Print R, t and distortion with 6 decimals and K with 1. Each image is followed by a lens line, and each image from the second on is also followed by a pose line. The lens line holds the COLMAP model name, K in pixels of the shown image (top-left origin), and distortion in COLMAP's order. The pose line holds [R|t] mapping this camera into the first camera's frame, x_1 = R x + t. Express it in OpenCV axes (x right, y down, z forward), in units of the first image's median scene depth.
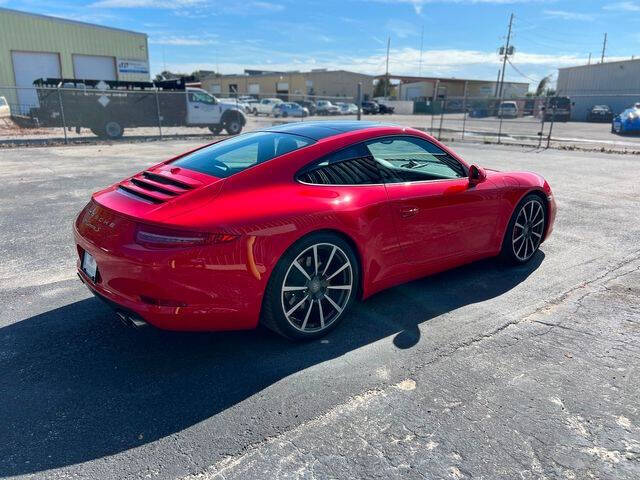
lens RADIAL K [[483.5, 0, 319.3], [0, 483.5, 241.4], [0, 0, 1]] dist [0.049146, -0.052537]
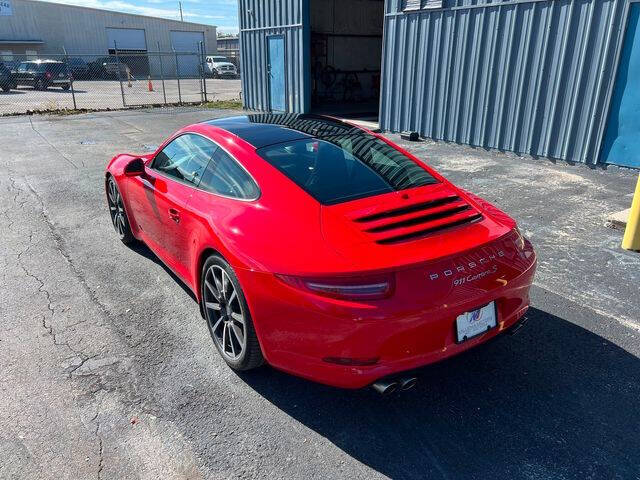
lens RADIAL K [[483.5, 0, 316.5], [0, 483.5, 237.0], [0, 0, 1]] dist [0.049146, -0.052537]
pose [[0.085123, -0.353384, 0.931597, -0.193676], [0.270528, 0.908065, 0.319739, -0.067295], [-0.958941, 0.224806, 0.172898, 0.173000]]
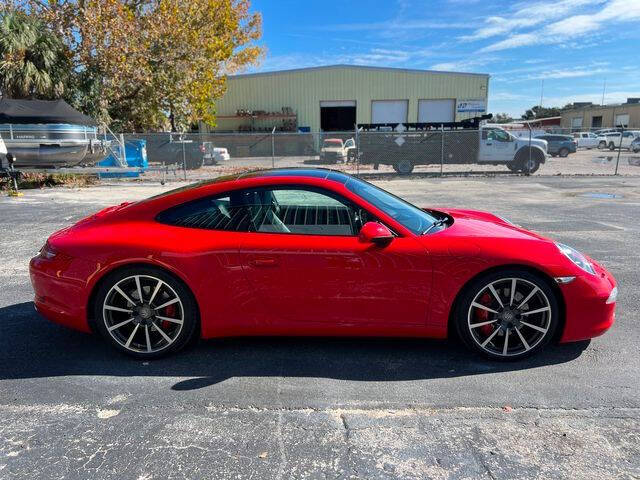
lens RADIAL K [[483.5, 0, 320.4], [0, 483.5, 238.9], [0, 0, 1]] dist [0.049146, -0.052537]
pose [[0.758544, 0.111074, -0.642085, 0.163721], [-0.158051, 0.987303, -0.015925, -0.020152], [0.632163, 0.113561, 0.766468, 0.057593]]
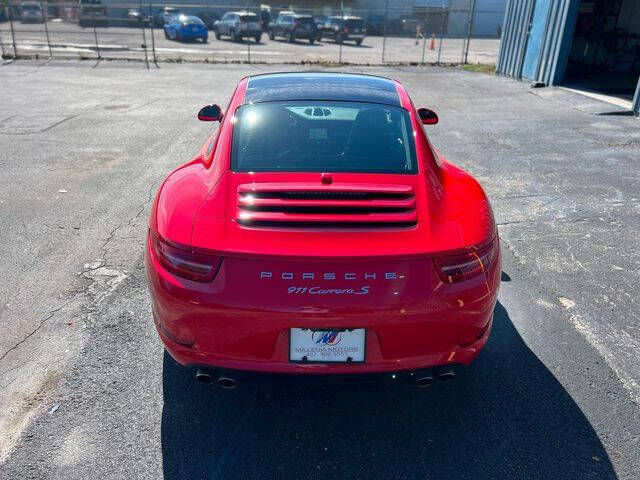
lens RADIAL K [[483.5, 0, 321.3], [0, 483.5, 239.0], [0, 0, 1]] dist [0.049146, -0.052537]
pose [[0.617086, -0.328542, 0.715028, -0.144249], [0.198361, 0.944272, 0.262685, -0.042826], [-0.761483, -0.020265, 0.647867, 0.091911]]
